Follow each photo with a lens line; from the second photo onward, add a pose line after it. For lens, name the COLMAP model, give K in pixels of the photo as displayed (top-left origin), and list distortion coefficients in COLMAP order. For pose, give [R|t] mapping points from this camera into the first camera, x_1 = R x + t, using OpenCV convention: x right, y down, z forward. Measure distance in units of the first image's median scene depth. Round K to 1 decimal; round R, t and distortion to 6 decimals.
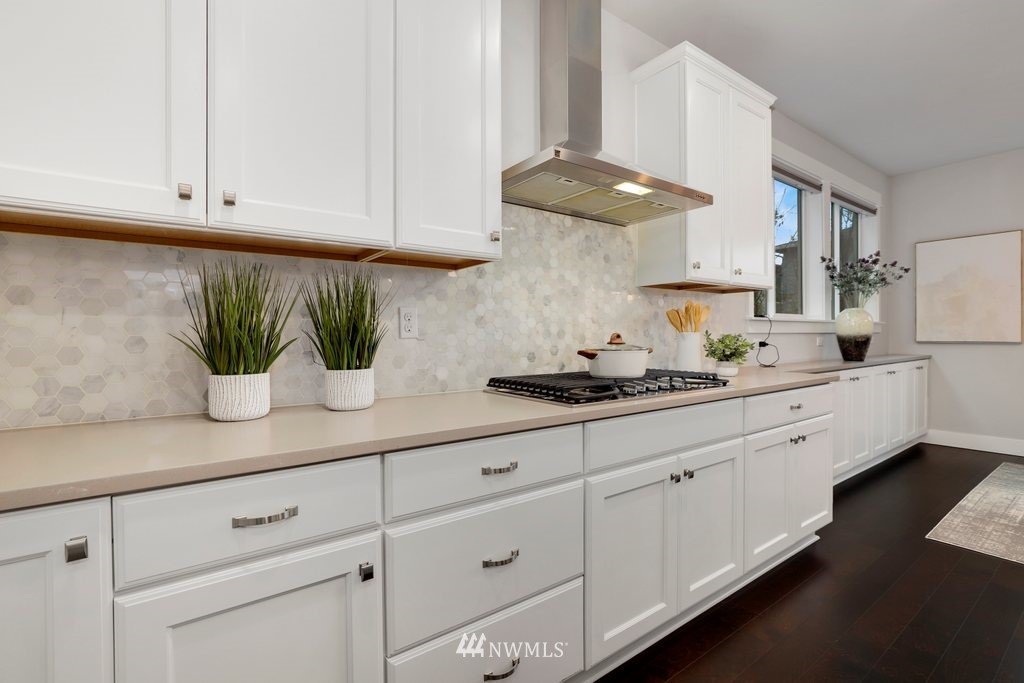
lens RADIAL K [[466.4, 0, 558.7], [0, 466.4, 336.6], [0, 0, 1]] dist [-0.016711, 0.002031]
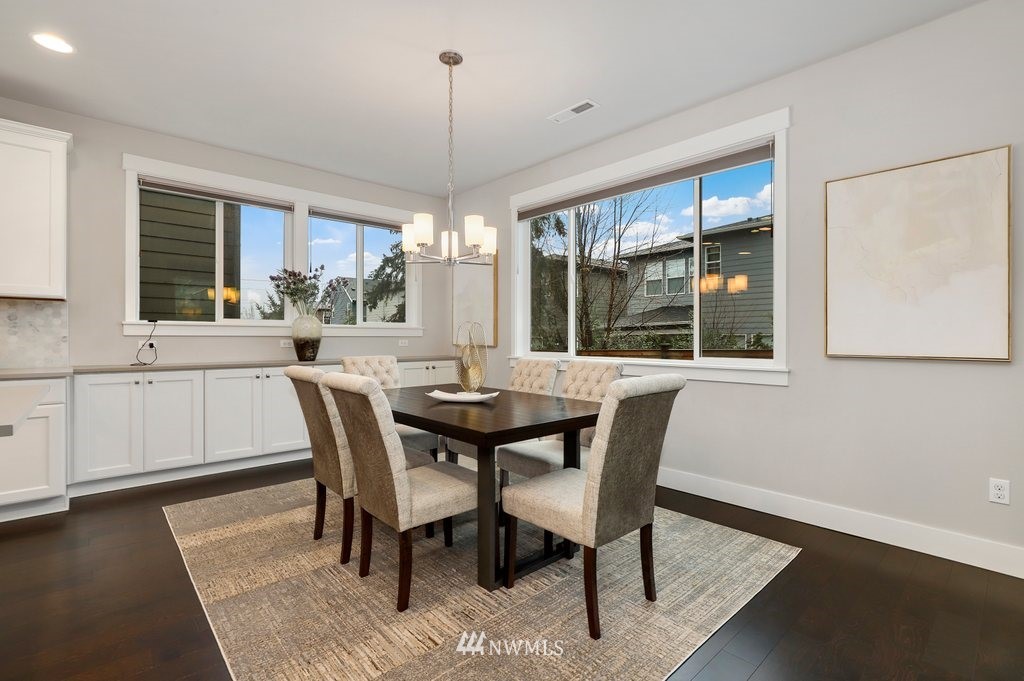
lens RADIAL K [[466.4, 0, 509.9], [0, 466.4, 337.6], [0, 0, 1]] dist [-0.016711, 0.002031]
pose [[0.998636, 0.009586, 0.051317, 2.205010], [-0.009491, 0.999953, -0.002106, -0.017118], [-0.051335, 0.001616, 0.998680, -0.340767]]
